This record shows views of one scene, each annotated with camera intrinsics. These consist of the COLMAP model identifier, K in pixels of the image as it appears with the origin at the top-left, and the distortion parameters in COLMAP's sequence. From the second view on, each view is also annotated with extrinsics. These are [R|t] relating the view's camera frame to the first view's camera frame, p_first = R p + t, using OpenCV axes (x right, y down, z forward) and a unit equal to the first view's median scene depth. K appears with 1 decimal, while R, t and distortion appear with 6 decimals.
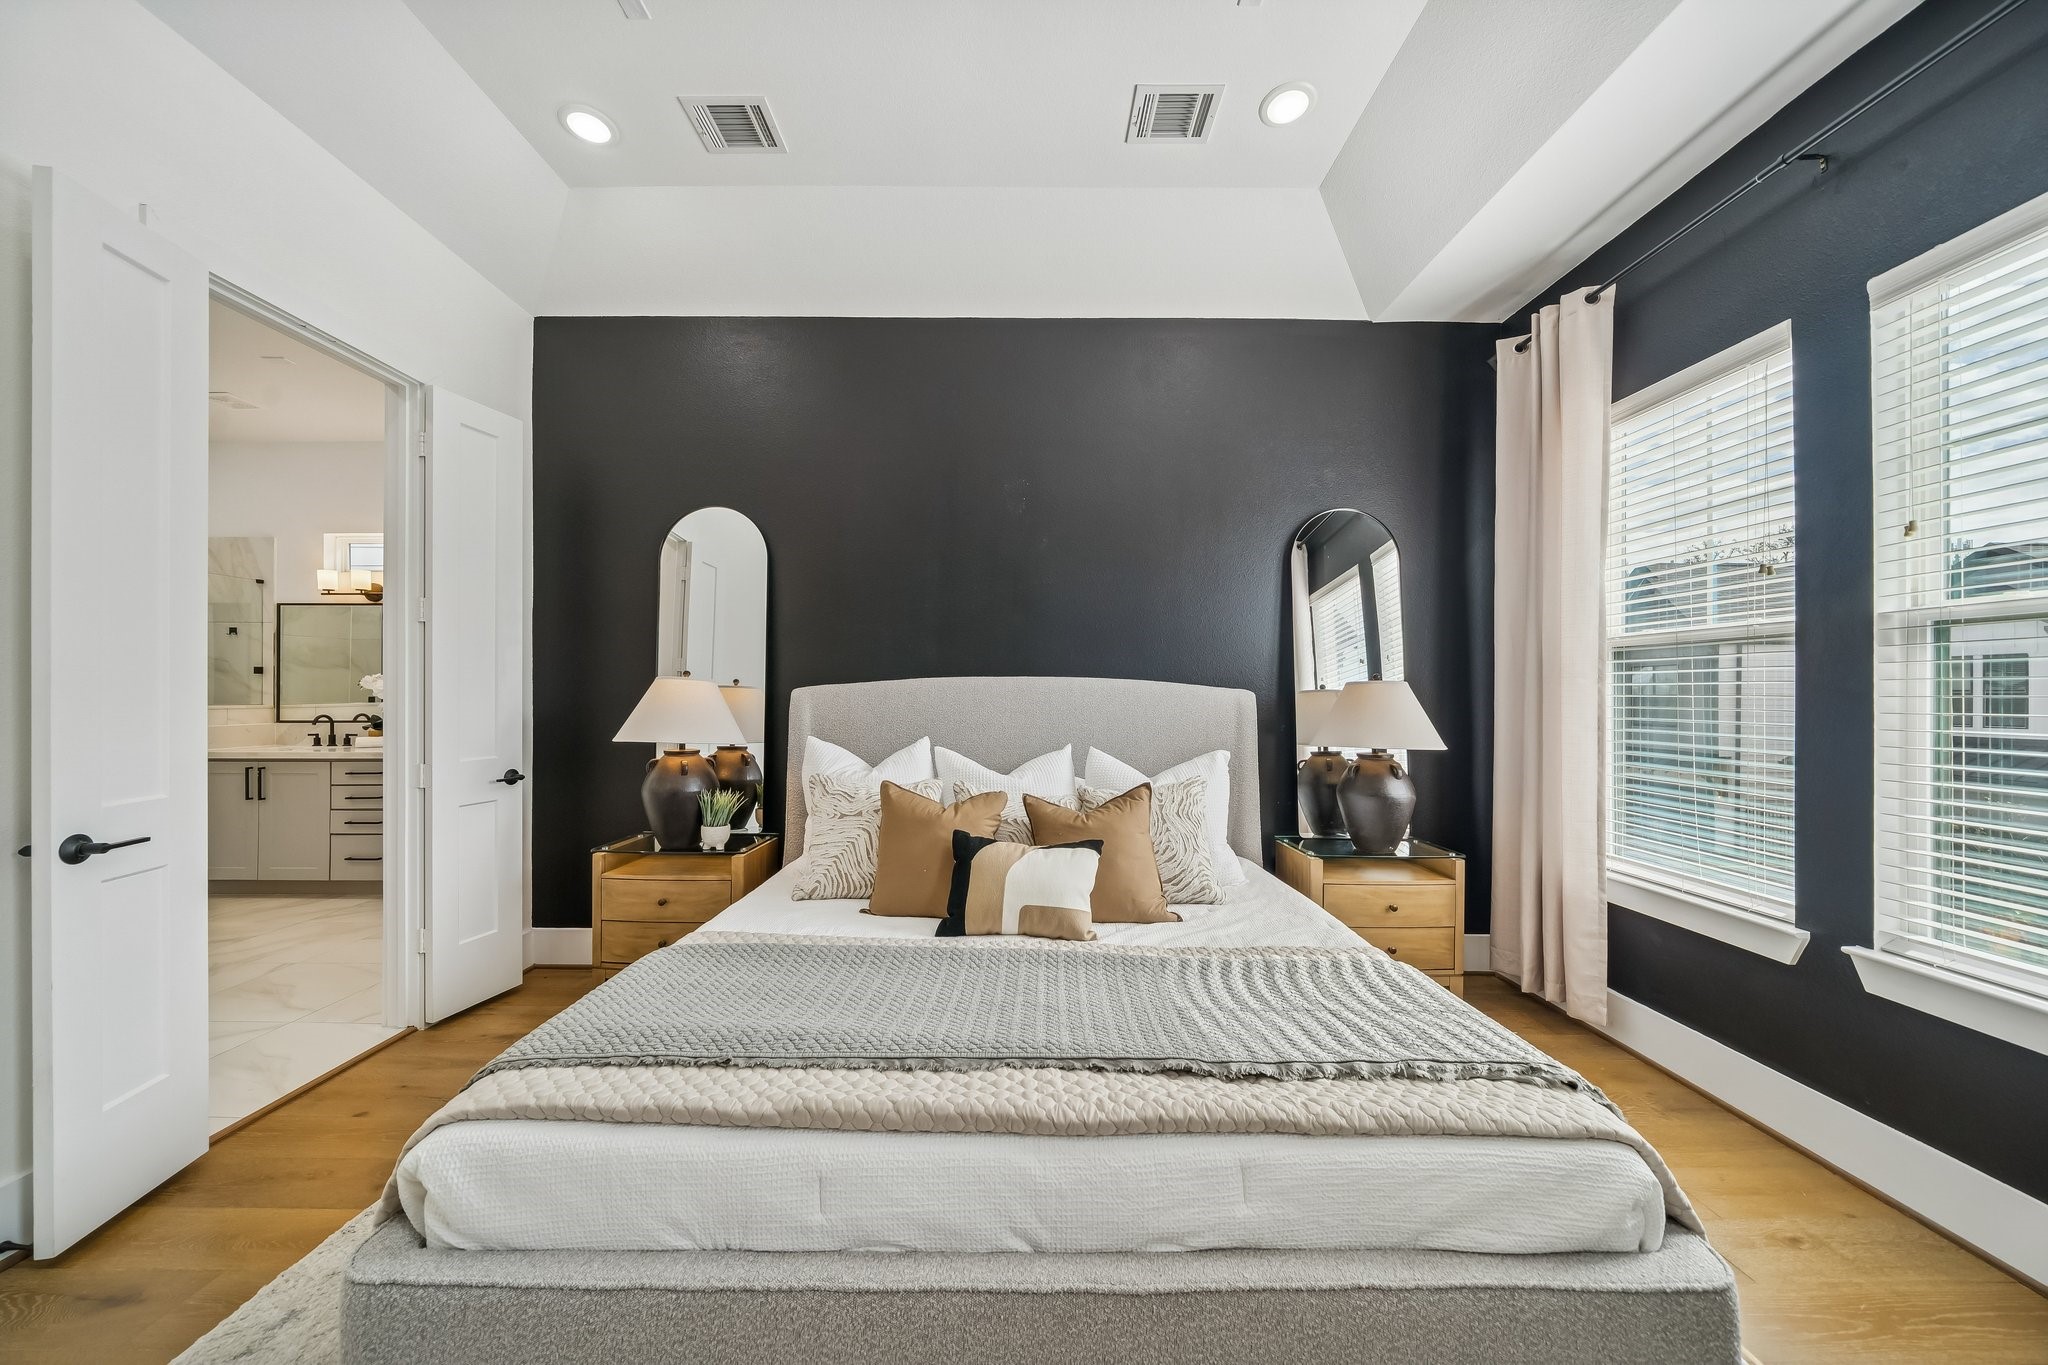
lens RADIAL K [[702.8, 0, 1012.2], [0, 702.8, 690.5], [0, 0, 1]] dist [0.002377, 0.000070]
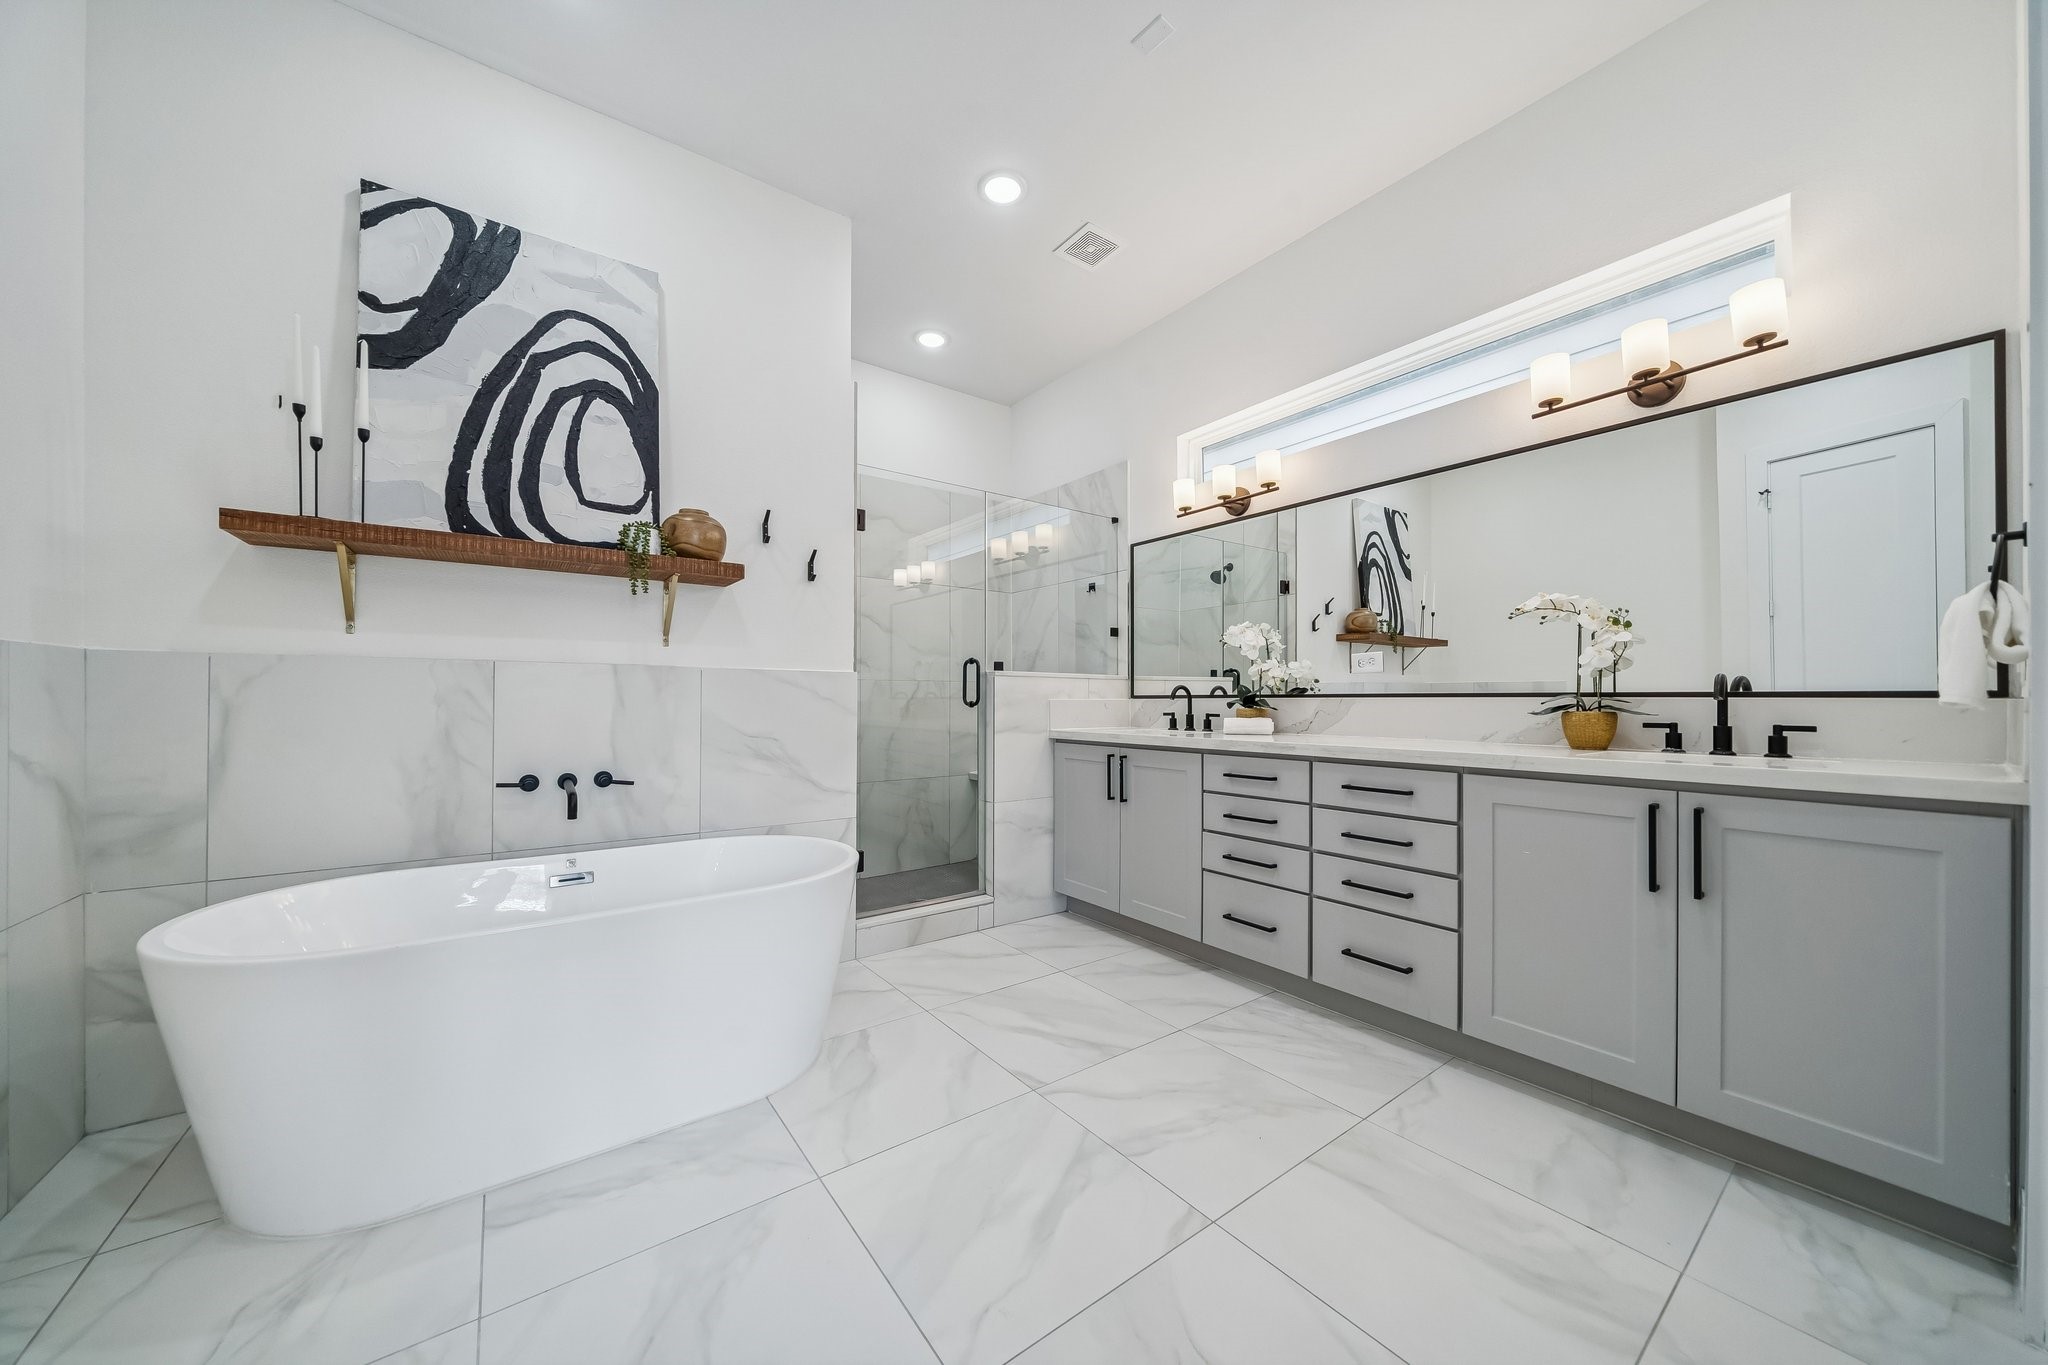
lens RADIAL K [[702.8, 0, 1015.9], [0, 702.8, 694.5], [0, 0, 1]] dist [0.002377, 0.000070]
pose [[0.597850, -0.008393, -0.801564, -0.510769], [0.002925, 0.999961, -0.008288, 0.048310], [0.801602, 0.002610, 0.597852, 0.446166]]
